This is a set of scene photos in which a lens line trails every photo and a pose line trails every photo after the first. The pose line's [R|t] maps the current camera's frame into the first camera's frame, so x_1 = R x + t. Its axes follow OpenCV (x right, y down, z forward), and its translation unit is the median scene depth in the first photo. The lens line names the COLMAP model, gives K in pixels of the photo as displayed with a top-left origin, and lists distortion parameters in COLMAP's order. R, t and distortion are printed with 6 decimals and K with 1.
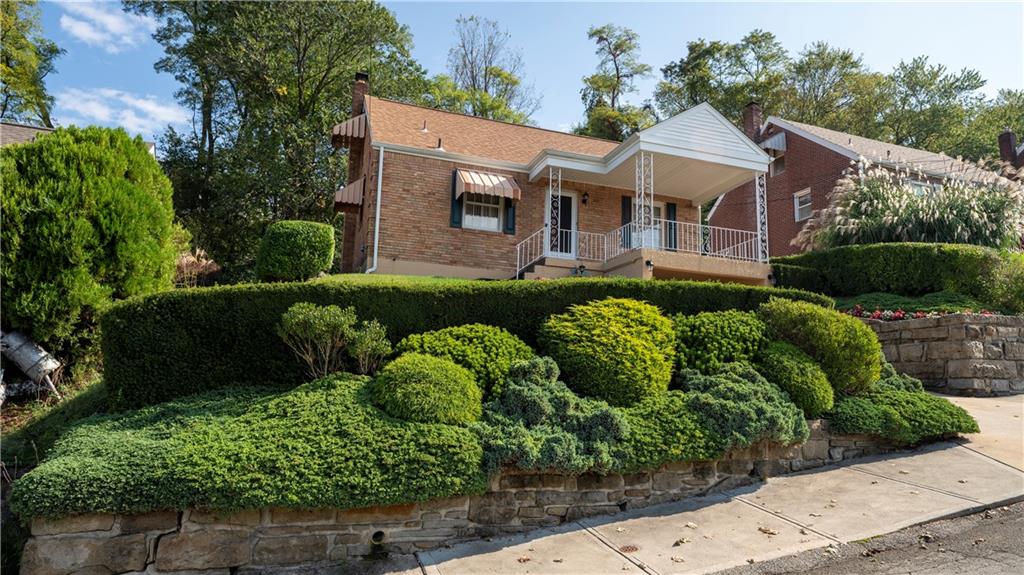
lens RADIAL K [[652.3, 0, 513.1], [0, 652.3, 285.6], [0, 0, 1]] dist [0.021659, -0.000415]
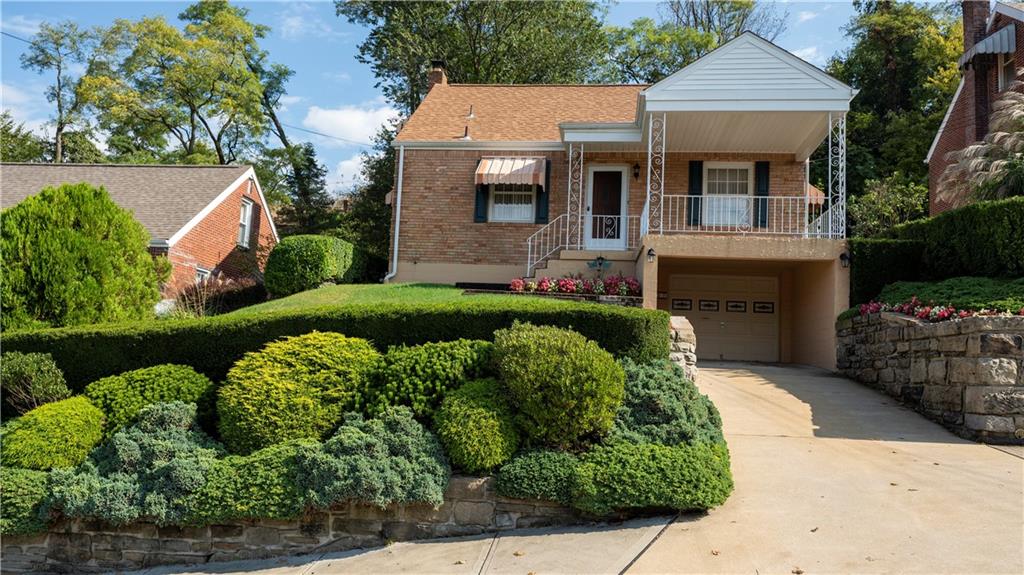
lens RADIAL K [[729.3, 0, 508.3], [0, 729.3, 292.3], [0, 0, 1]] dist [0.019868, 0.003688]
pose [[0.893485, -0.039742, -0.447331, 0.577234], [0.063869, 0.997197, 0.038976, -0.040012], [0.444528, -0.063395, 0.893519, 0.128301]]
